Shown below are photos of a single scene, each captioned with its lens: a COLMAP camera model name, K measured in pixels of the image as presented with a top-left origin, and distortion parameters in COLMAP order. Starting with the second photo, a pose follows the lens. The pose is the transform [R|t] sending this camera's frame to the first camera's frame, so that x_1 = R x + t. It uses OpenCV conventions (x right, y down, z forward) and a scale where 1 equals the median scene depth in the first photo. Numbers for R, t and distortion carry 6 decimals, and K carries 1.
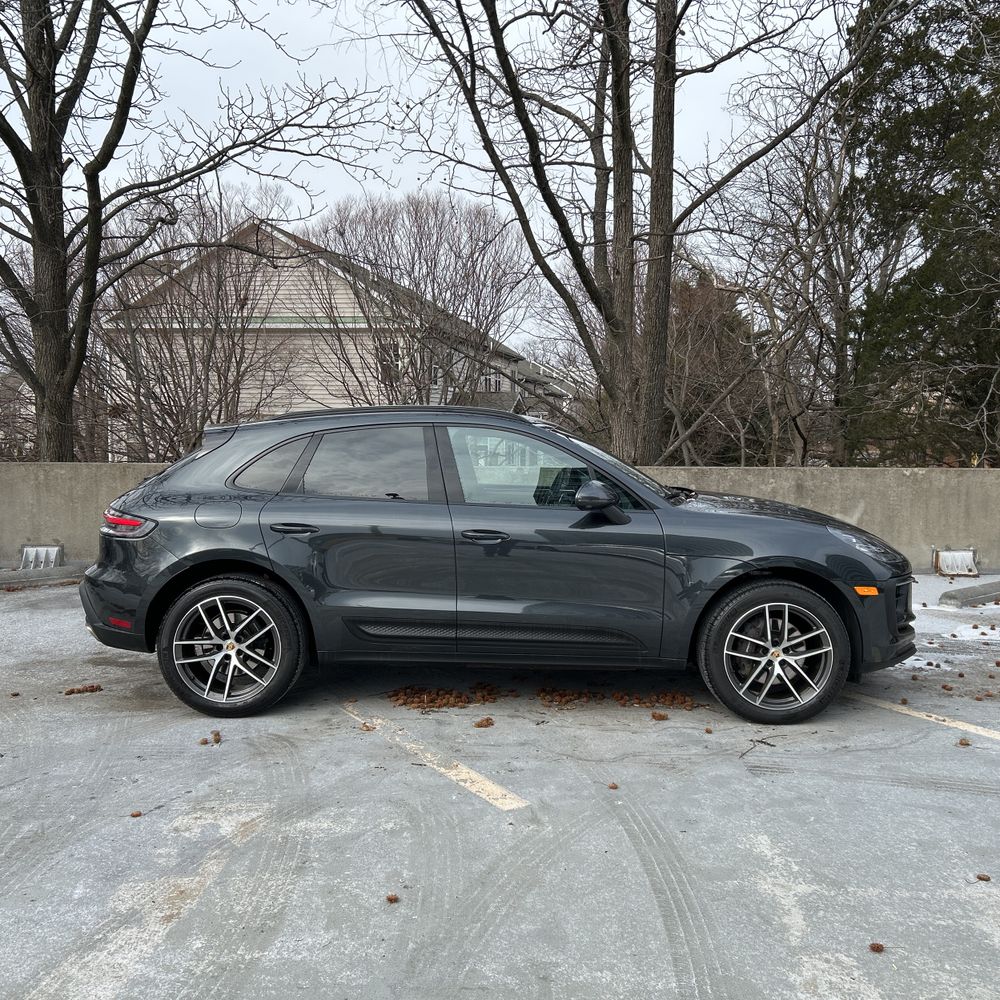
lens RADIAL K [[988.5, 0, 504.4], [0, 988.5, 499.0], [0, 0, 1]] dist [0.041266, -0.023387]
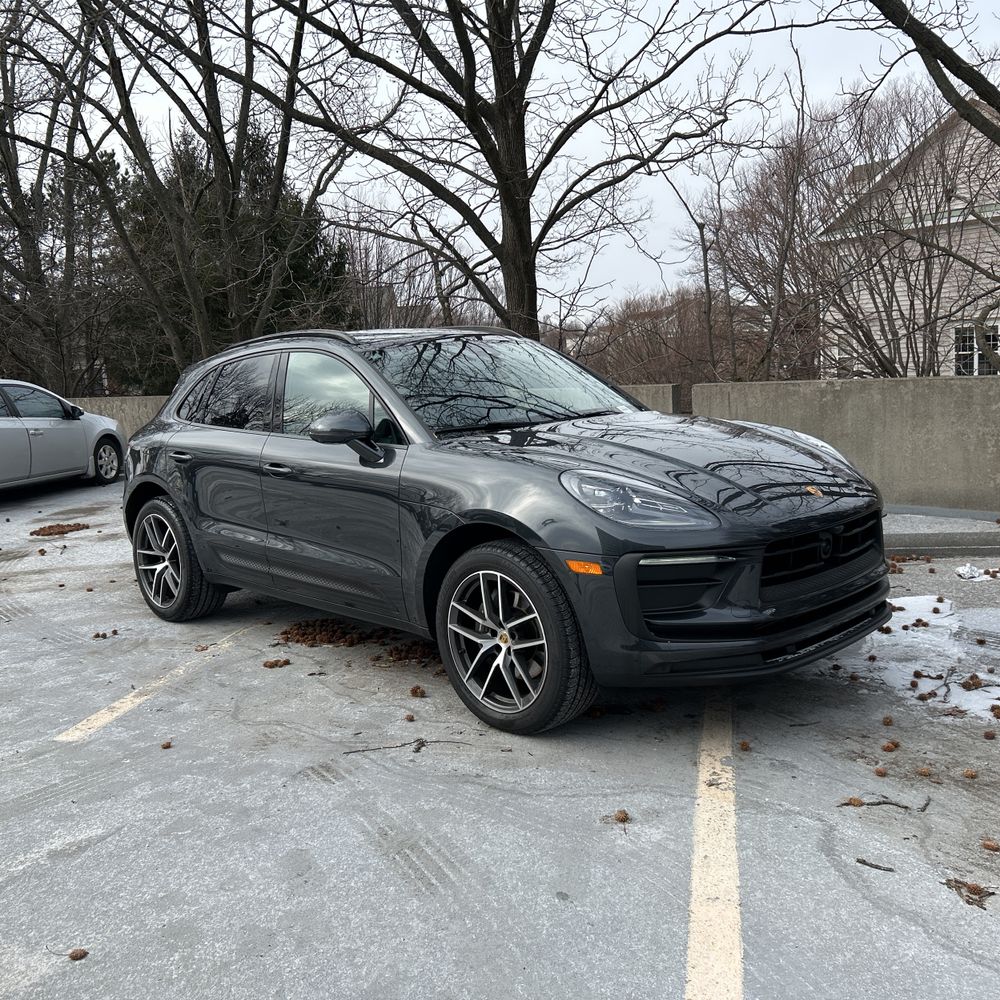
lens RADIAL K [[987.4, 0, 516.0], [0, 987.4, 499.3], [0, 0, 1]] dist [0.047015, -0.038723]
pose [[0.711039, 0.054399, -0.701045, 0.778169], [0.009206, 0.996197, 0.086639, -0.013642], [0.703093, -0.068058, 0.707834, 0.467008]]
